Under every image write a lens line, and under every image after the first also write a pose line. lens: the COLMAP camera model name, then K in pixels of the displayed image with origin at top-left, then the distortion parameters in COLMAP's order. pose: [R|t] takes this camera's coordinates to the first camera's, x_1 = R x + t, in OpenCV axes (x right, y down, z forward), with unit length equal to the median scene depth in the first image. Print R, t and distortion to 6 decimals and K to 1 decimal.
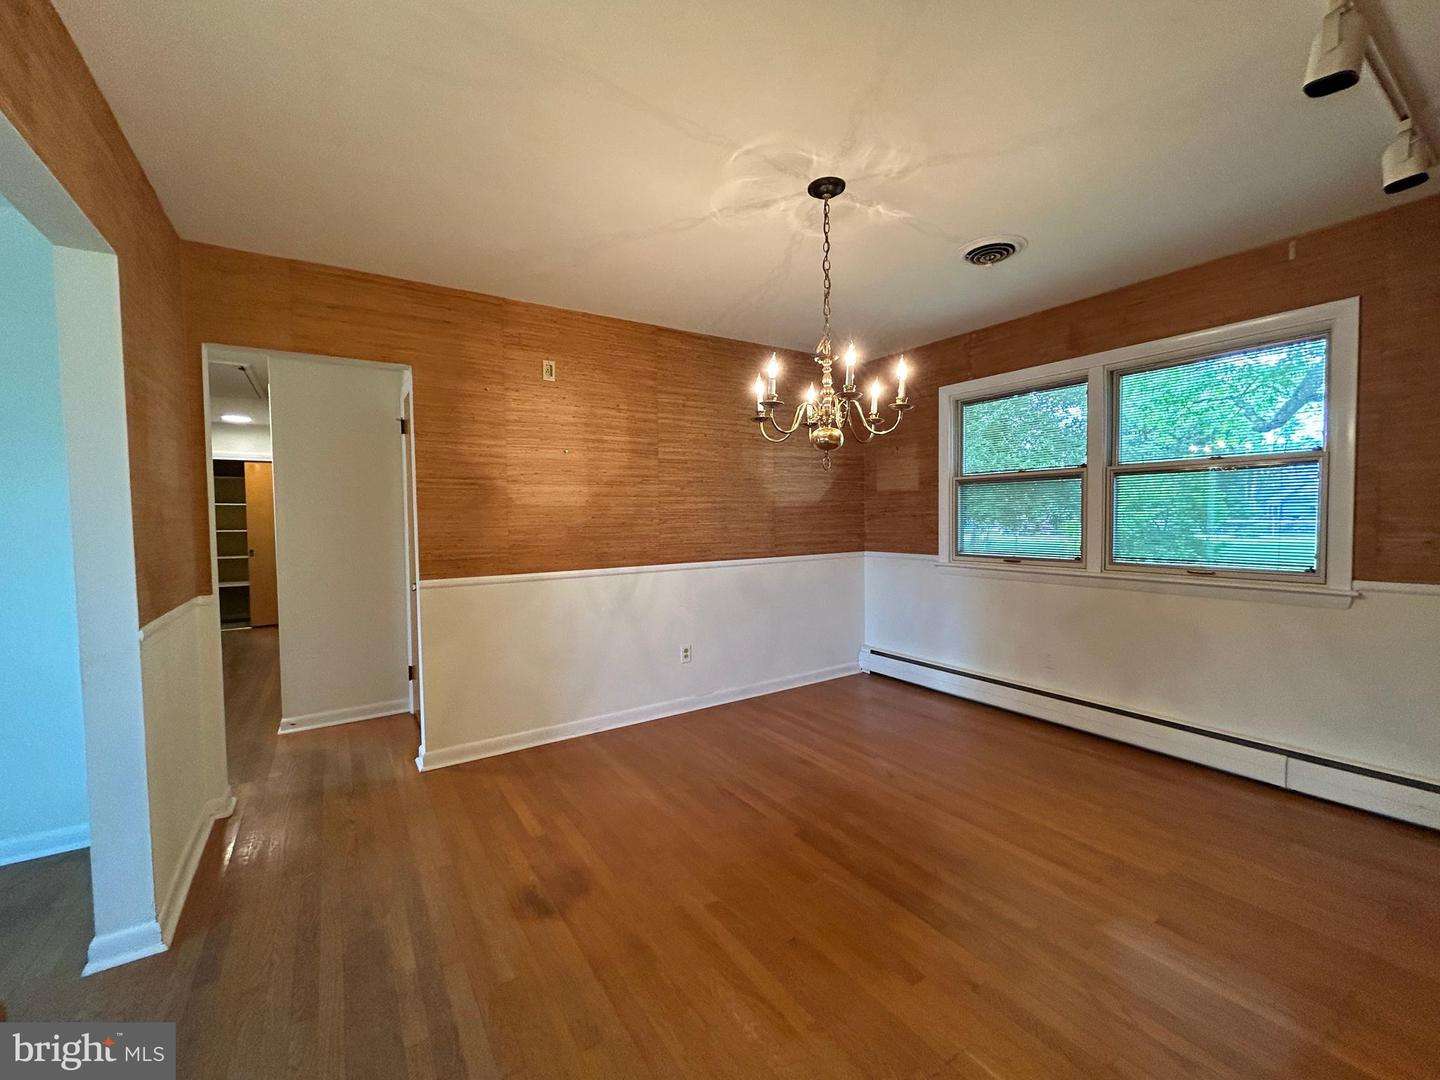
lens RADIAL K [[587.7, 0, 720.0], [0, 587.7, 540.0], [0, 0, 1]] dist [-0.023621, 0.000154]
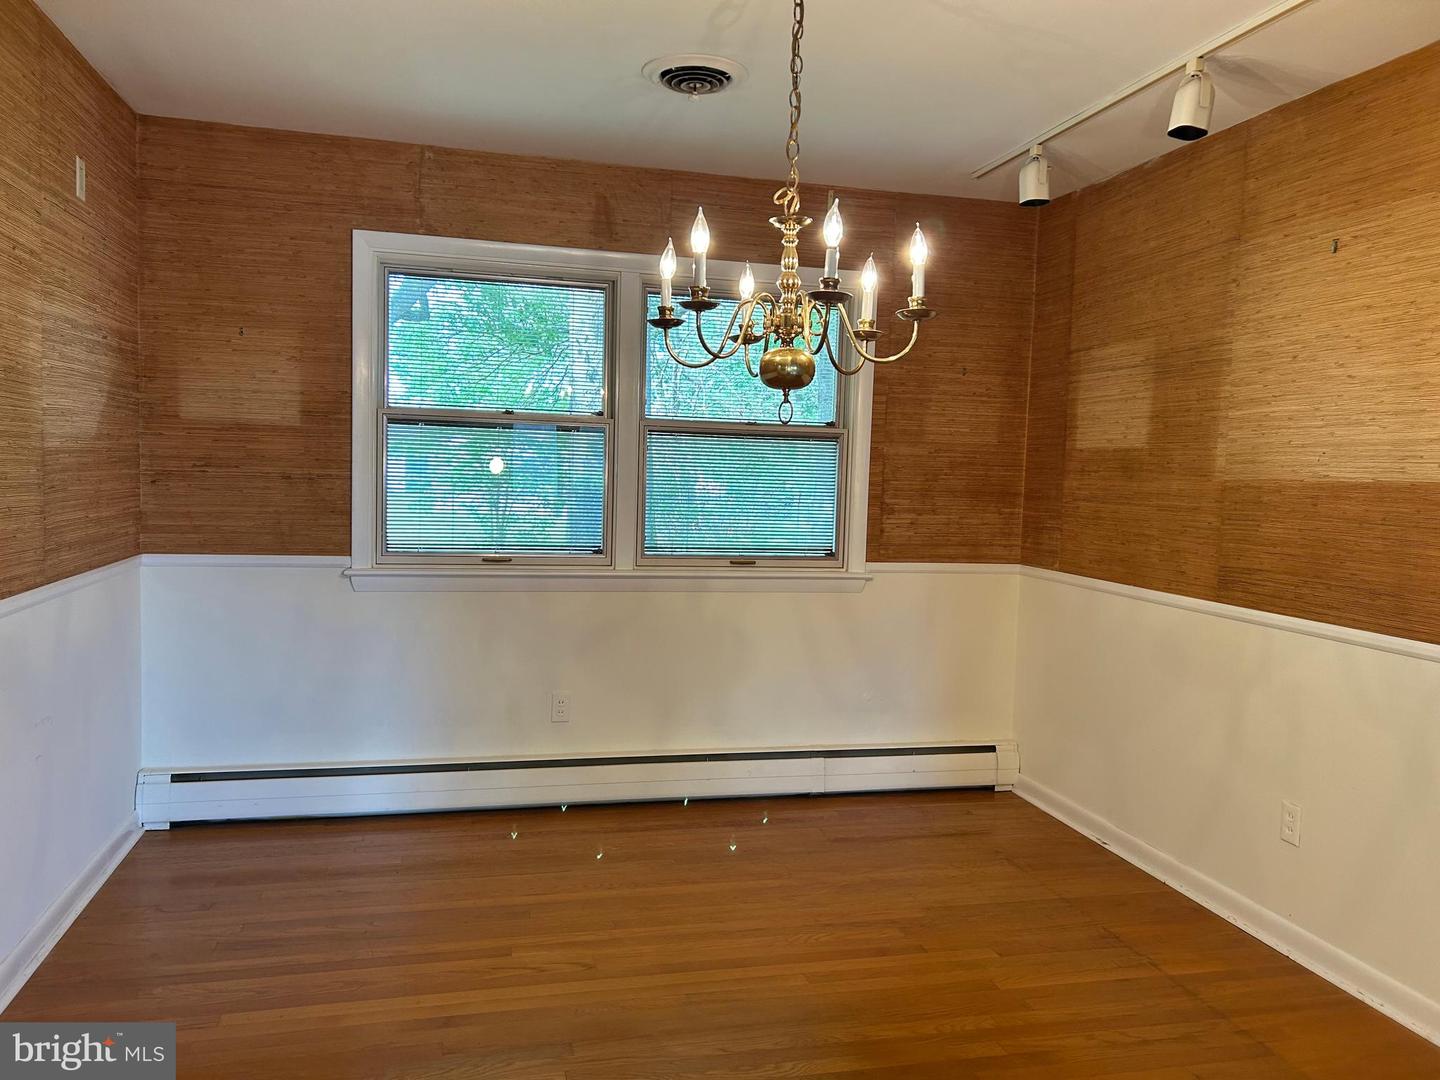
lens RADIAL K [[1065.5, 0, 720.0], [0, 1065.5, 540.0], [0, 0, 1]] dist [0.126134, -0.260363]
pose [[0.322279, -0.039076, 0.945838, -0.538104], [0.003294, 0.999188, 0.040158, -0.032216], [-0.946639, -0.009827, 0.322146, 0.487656]]
